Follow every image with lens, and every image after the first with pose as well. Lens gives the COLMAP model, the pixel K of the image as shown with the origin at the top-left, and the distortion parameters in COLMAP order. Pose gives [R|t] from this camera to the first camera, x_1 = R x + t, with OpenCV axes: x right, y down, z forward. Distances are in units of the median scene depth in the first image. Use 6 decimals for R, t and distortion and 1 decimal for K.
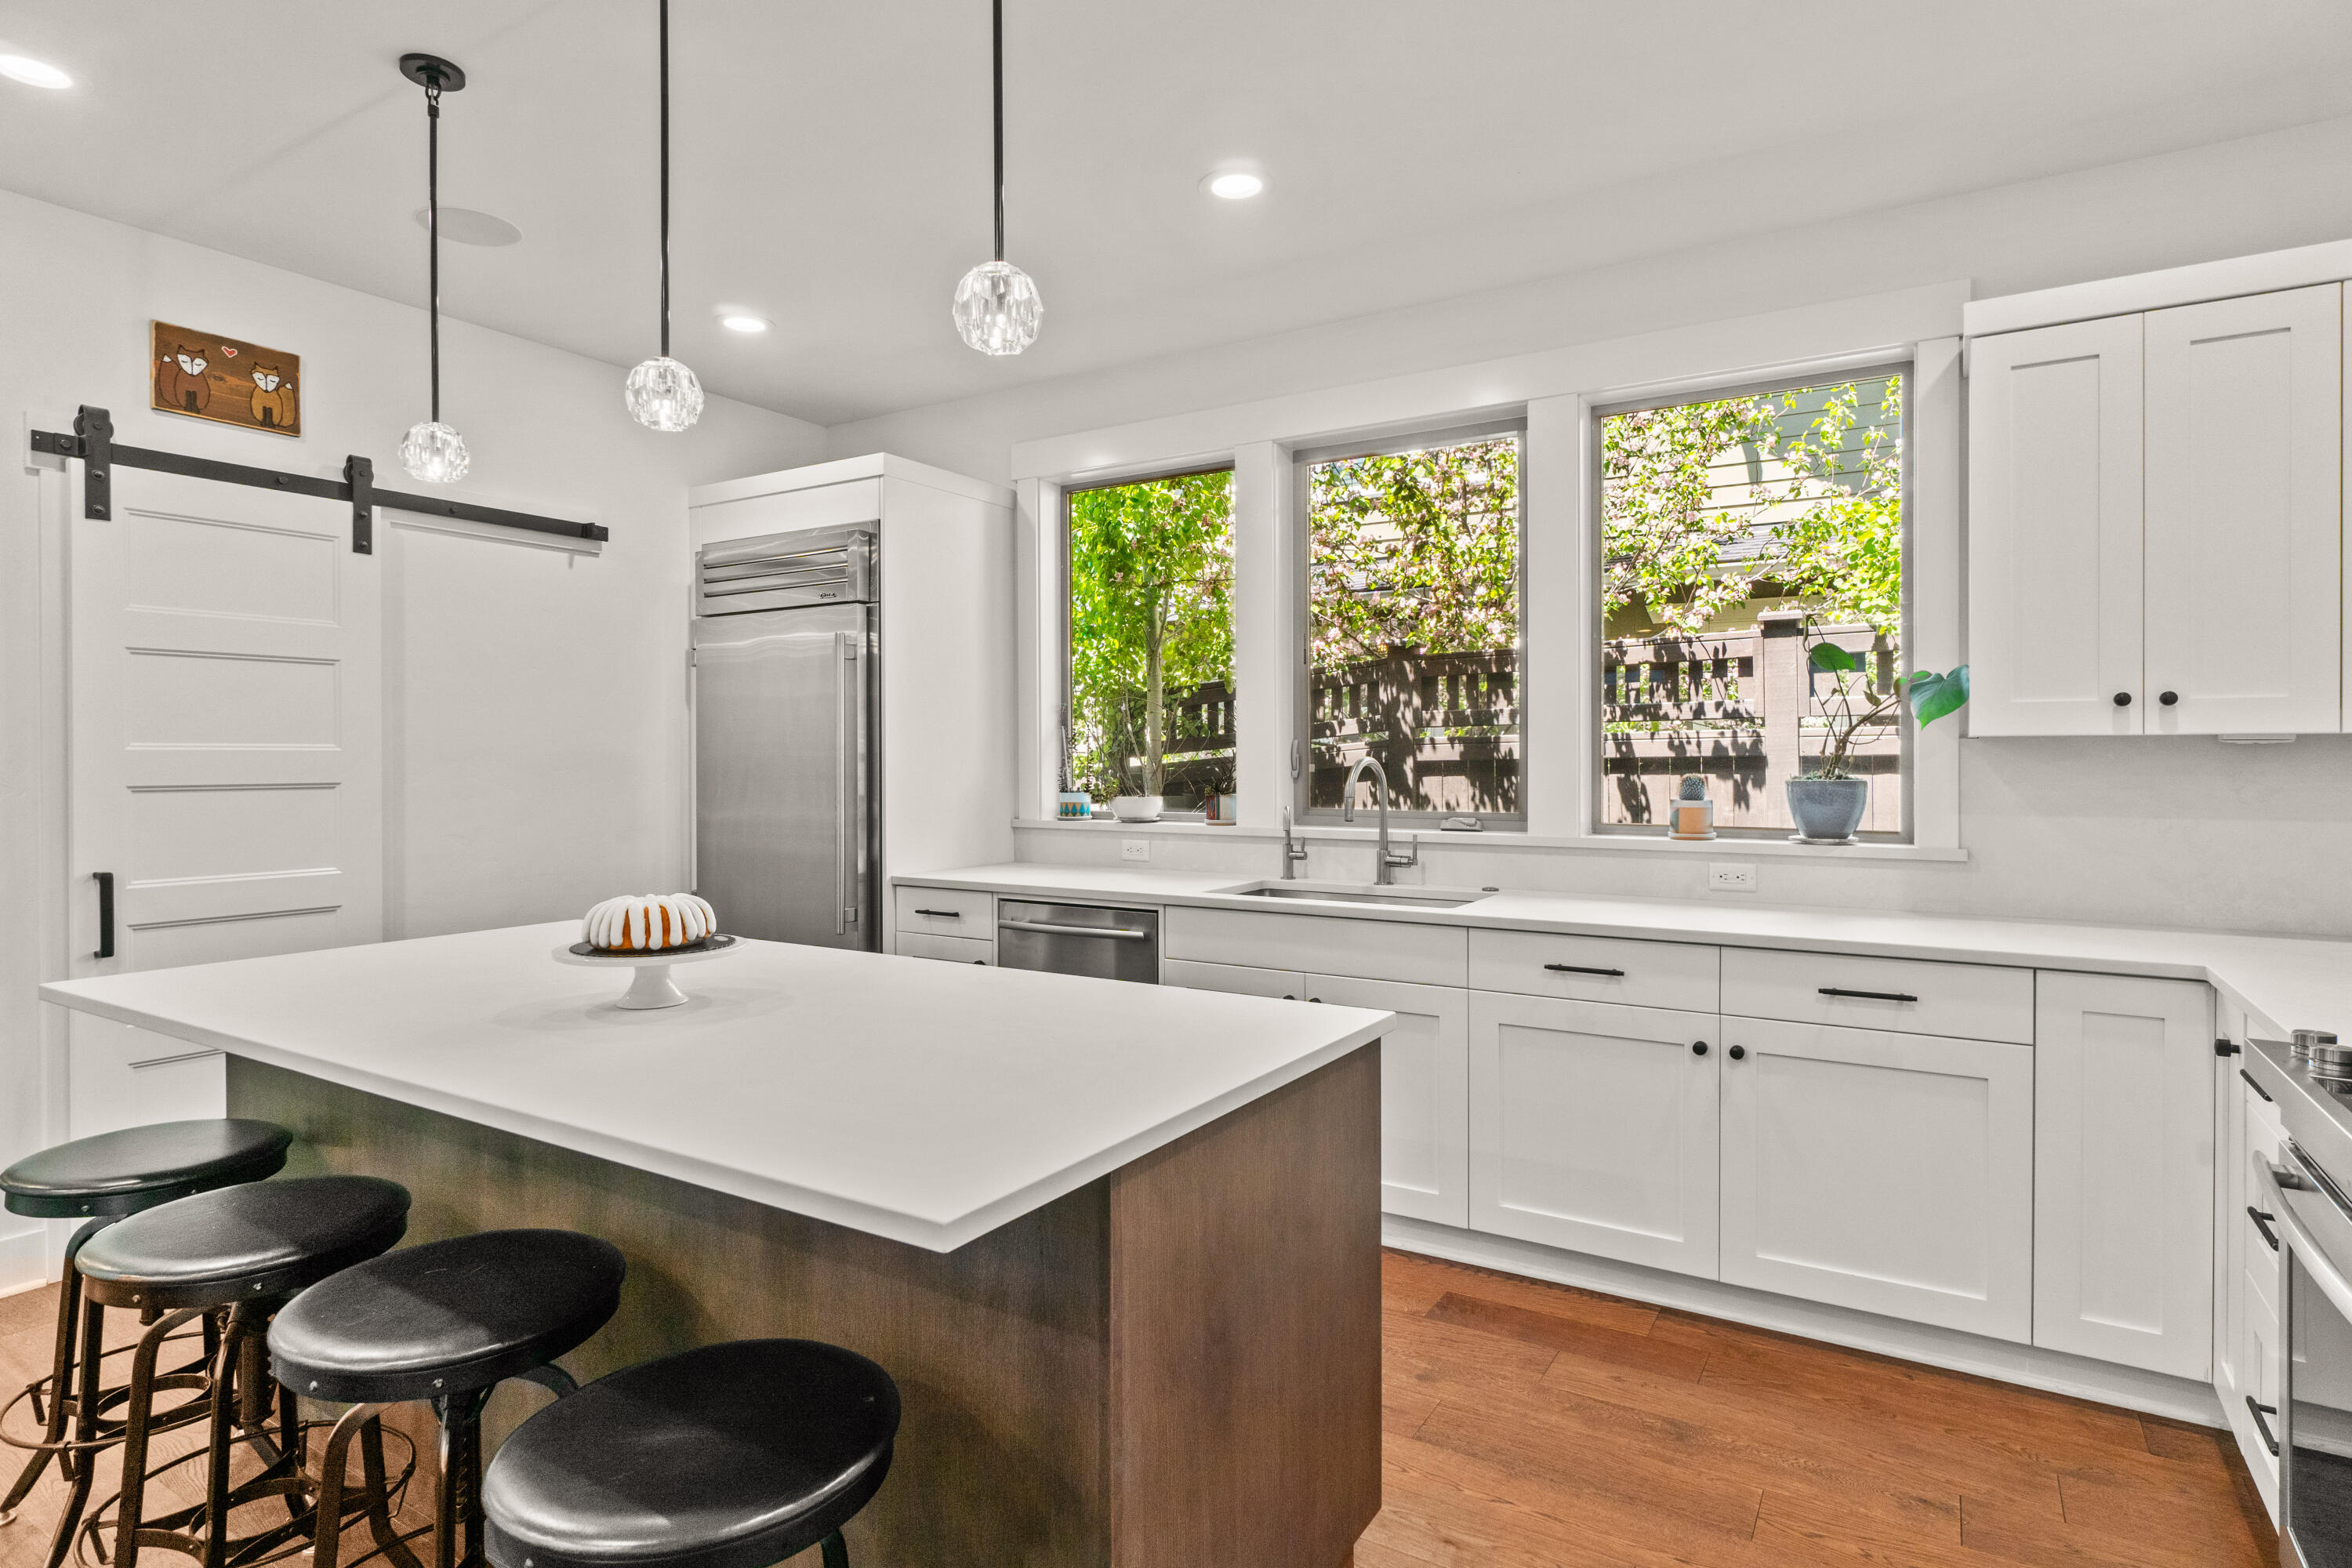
lens RADIAL K [[1209.0, 0, 1187.4], [0, 1209.0, 764.4], [0, 0, 1]] dist [-0.005602, -0.000941]
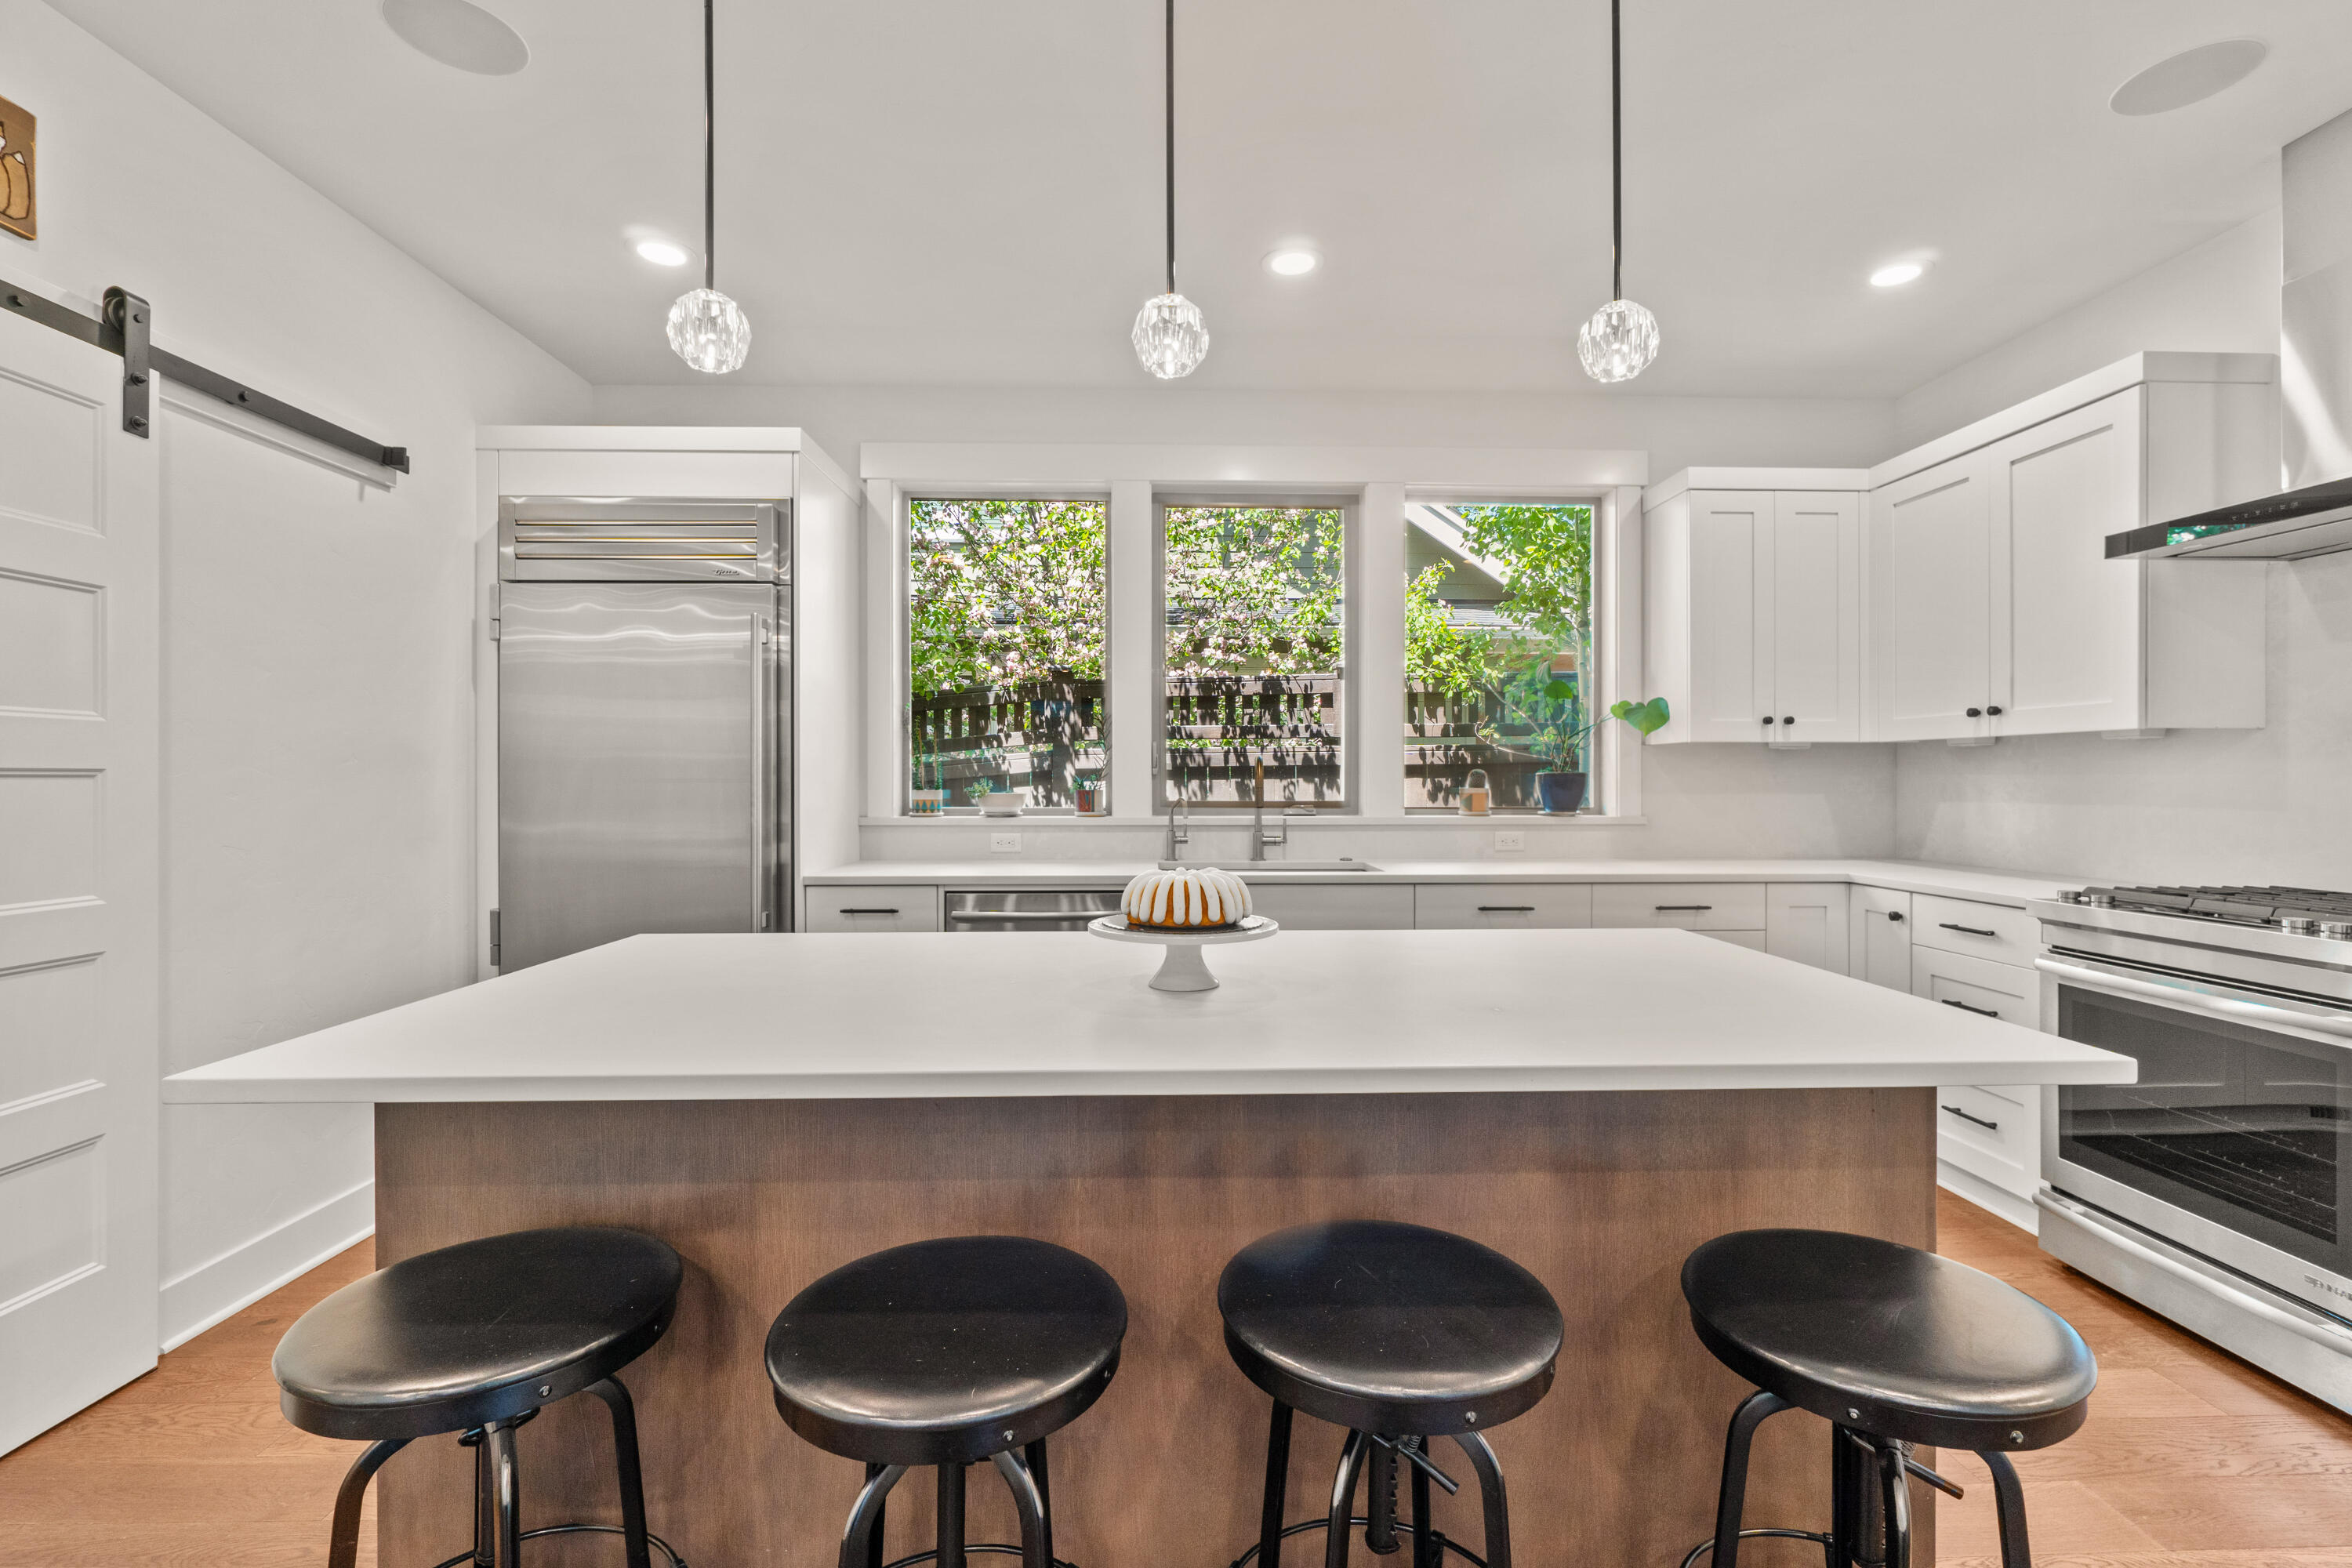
lens RADIAL K [[1028.3, 0, 1176.0], [0, 1028.3, 784.0], [0, 0, 1]] dist [-0.010759, 0.000980]
pose [[0.833769, -0.000421, 0.552114, -0.465048], [0.001927, 0.999996, -0.002147, 0.023665], [-0.552111, 0.002854, 0.833766, 0.175915]]
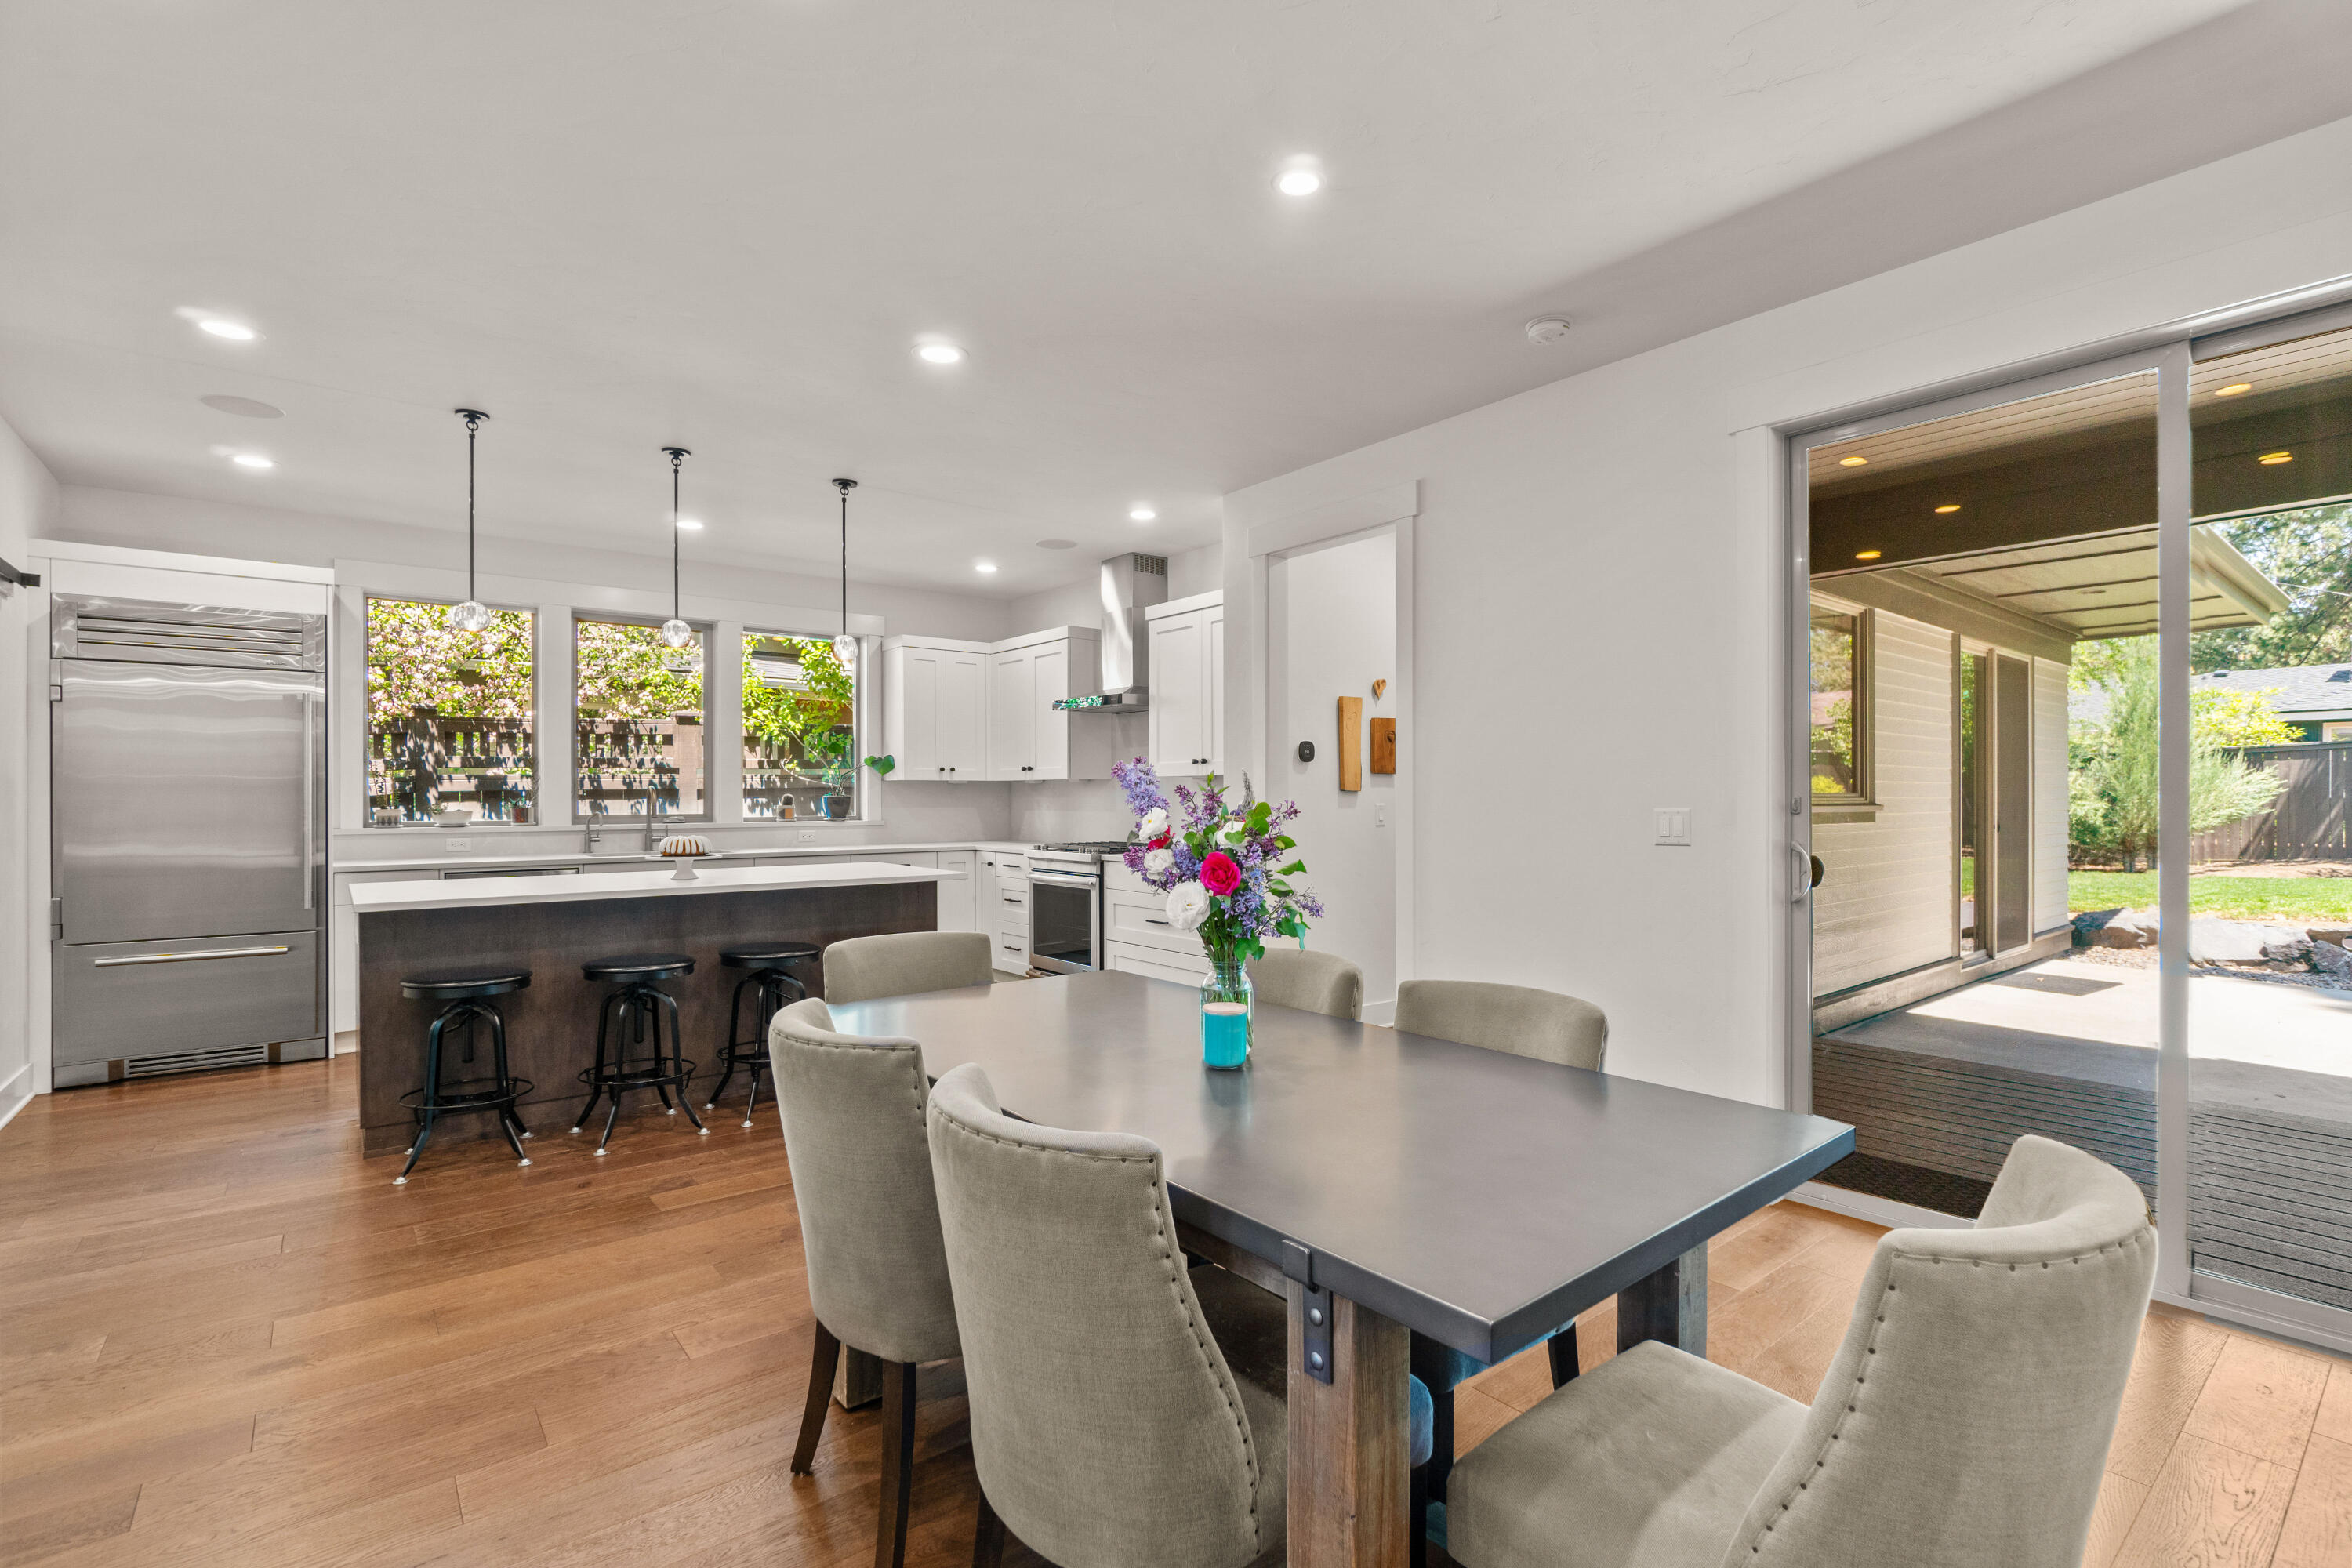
lens RADIAL K [[1074.5, 0, 1182.8], [0, 1074.5, 787.3], [0, 0, 1]] dist [0.000361, 0.000646]
pose [[0.329046, 0.008764, 0.944273, -1.158680], [0.006640, 0.999911, -0.011594, 0.021140], [-0.944291, 0.010084, 0.328958, -0.375082]]
